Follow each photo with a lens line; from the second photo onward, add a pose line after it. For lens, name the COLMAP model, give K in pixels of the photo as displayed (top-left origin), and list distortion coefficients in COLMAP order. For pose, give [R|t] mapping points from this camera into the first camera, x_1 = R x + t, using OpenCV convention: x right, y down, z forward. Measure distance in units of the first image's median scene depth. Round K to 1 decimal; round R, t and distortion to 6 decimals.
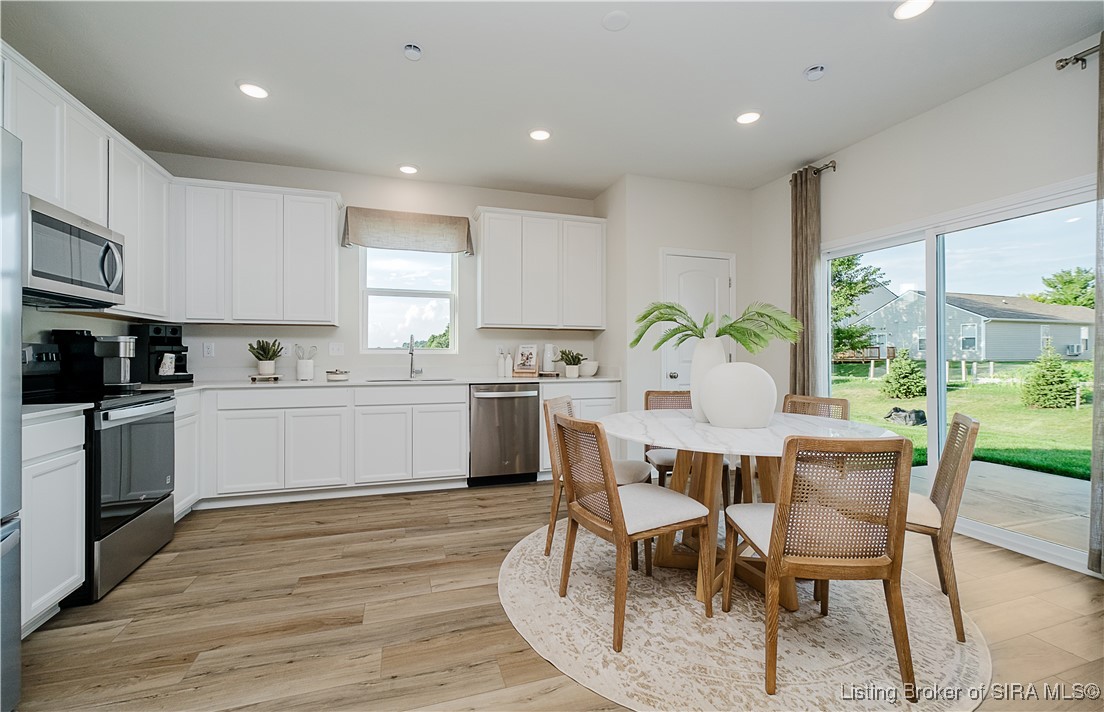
lens RADIAL K [[464.0, 0, 545.8], [0, 464.0, 354.7], [0, 0, 1]] dist [-0.011206, 0.004402]
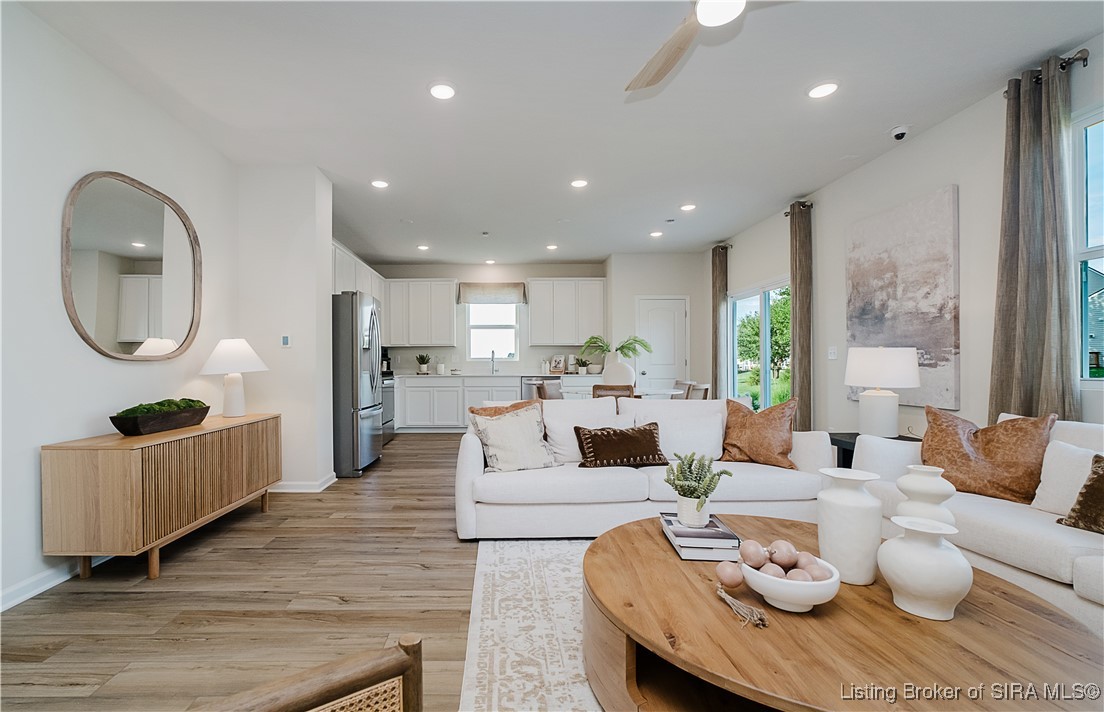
lens RADIAL K [[483.0, 0, 497.0], [0, 483.0, 373.4], [0, 0, 1]] dist [-0.005072, 0.000087]
pose [[0.947484, 0.001531, -0.319801, 0.410969], [0.004444, 0.999829, 0.017953, 0.016758], [0.319773, -0.018432, 0.947315, -0.984967]]
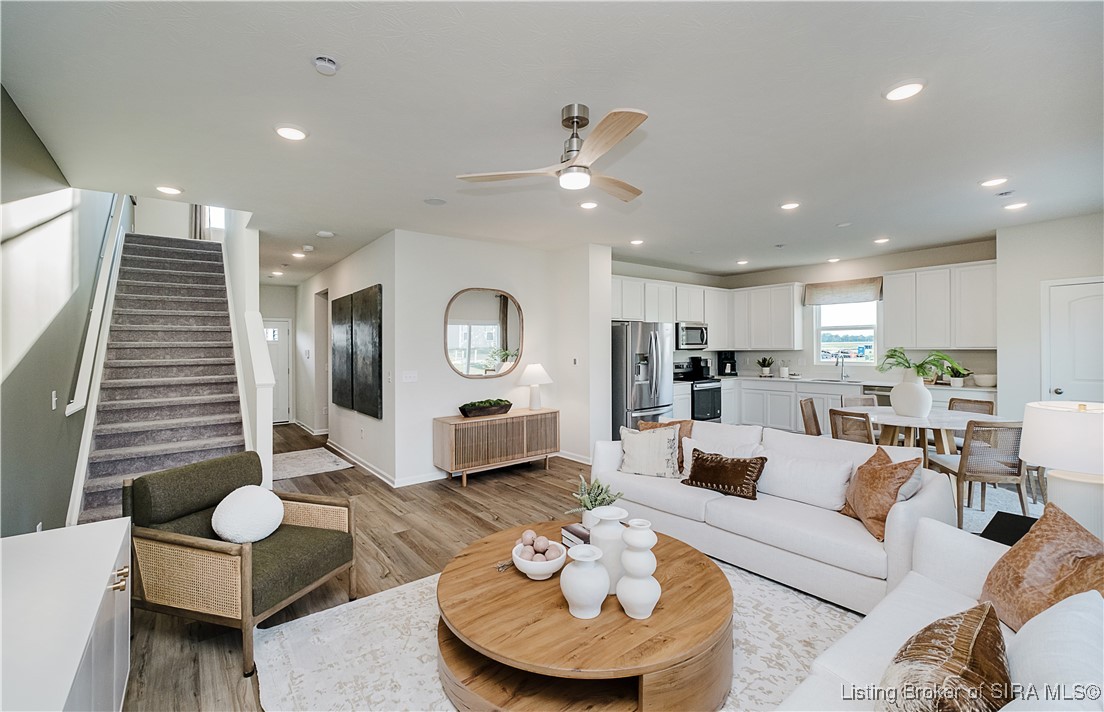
lens RADIAL K [[464.0, 0, 545.8], [0, 464.0, 354.7], [0, 0, 1]] dist [-0.011206, 0.004402]
pose [[0.338042, 0.009657, -0.941081, 1.140839], [0.012679, 0.999810, 0.014814, -0.097742], [0.941046, -0.016940, 0.337855, -0.717599]]
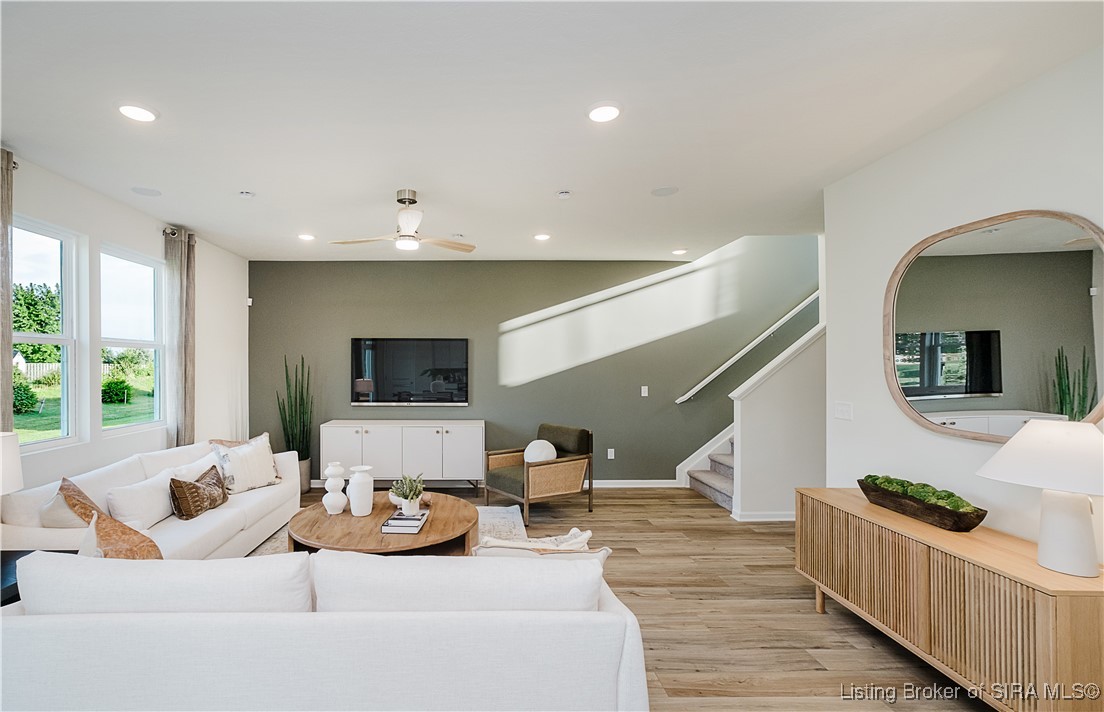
lens RADIAL K [[488.0, 0, 481.4], [0, 488.0, 364.7], [0, 0, 1]] dist [-0.007785, 0.000259]
pose [[-0.951447, 0.002019, 0.307805, 0.003250], [0.001181, 0.999995, -0.002907, -0.100942], [-0.307809, -0.002402, -0.951445, 0.516414]]
